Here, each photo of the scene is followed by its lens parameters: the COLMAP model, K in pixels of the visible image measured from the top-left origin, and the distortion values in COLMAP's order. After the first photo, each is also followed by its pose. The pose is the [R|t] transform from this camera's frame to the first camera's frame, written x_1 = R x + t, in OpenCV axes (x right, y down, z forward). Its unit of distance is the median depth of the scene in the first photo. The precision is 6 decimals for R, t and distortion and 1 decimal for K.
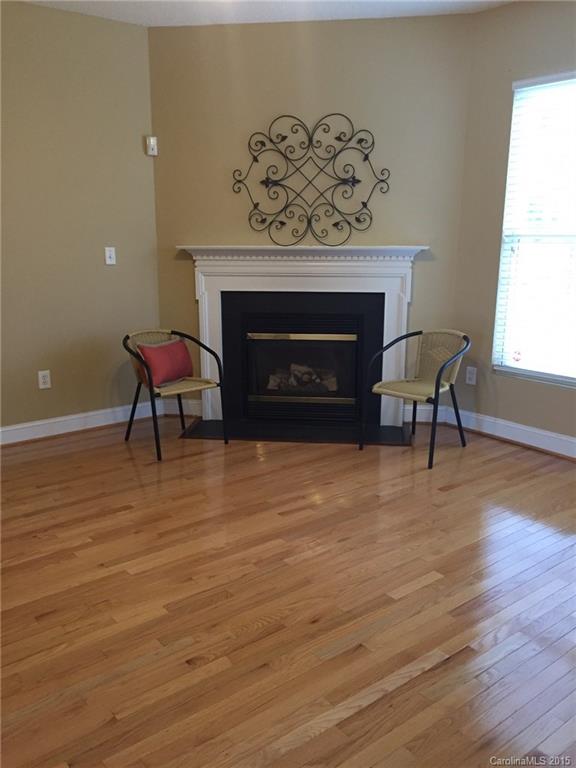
lens RADIAL K [[657.0, 0, 288.0], [0, 657.0, 384.0], [0, 0, 1]] dist [0.099581, -0.178598]
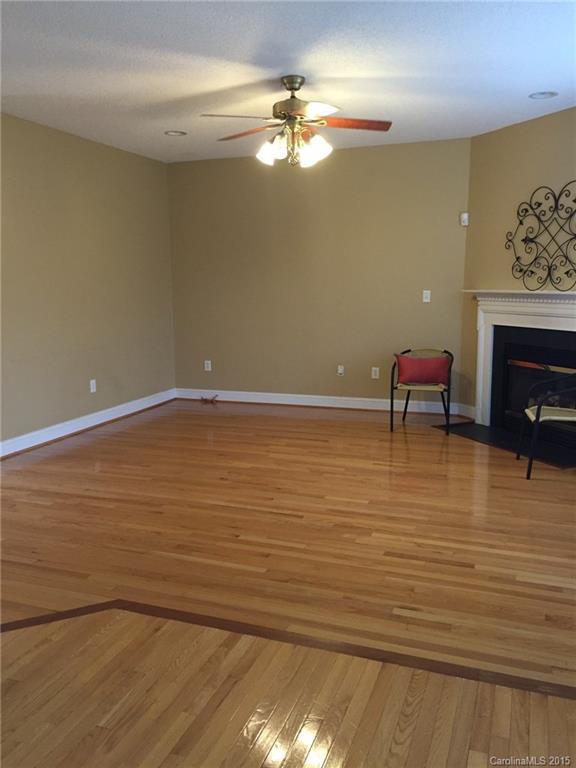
lens RADIAL K [[657.0, 0, 288.0], [0, 657.0, 384.0], [0, 0, 1]] dist [0.099581, -0.178598]
pose [[0.512184, 0.132702, -0.848562, 0.839125], [-0.181188, 0.982451, 0.044277, -0.012366], [0.839546, 0.131071, 0.527240, -0.001986]]
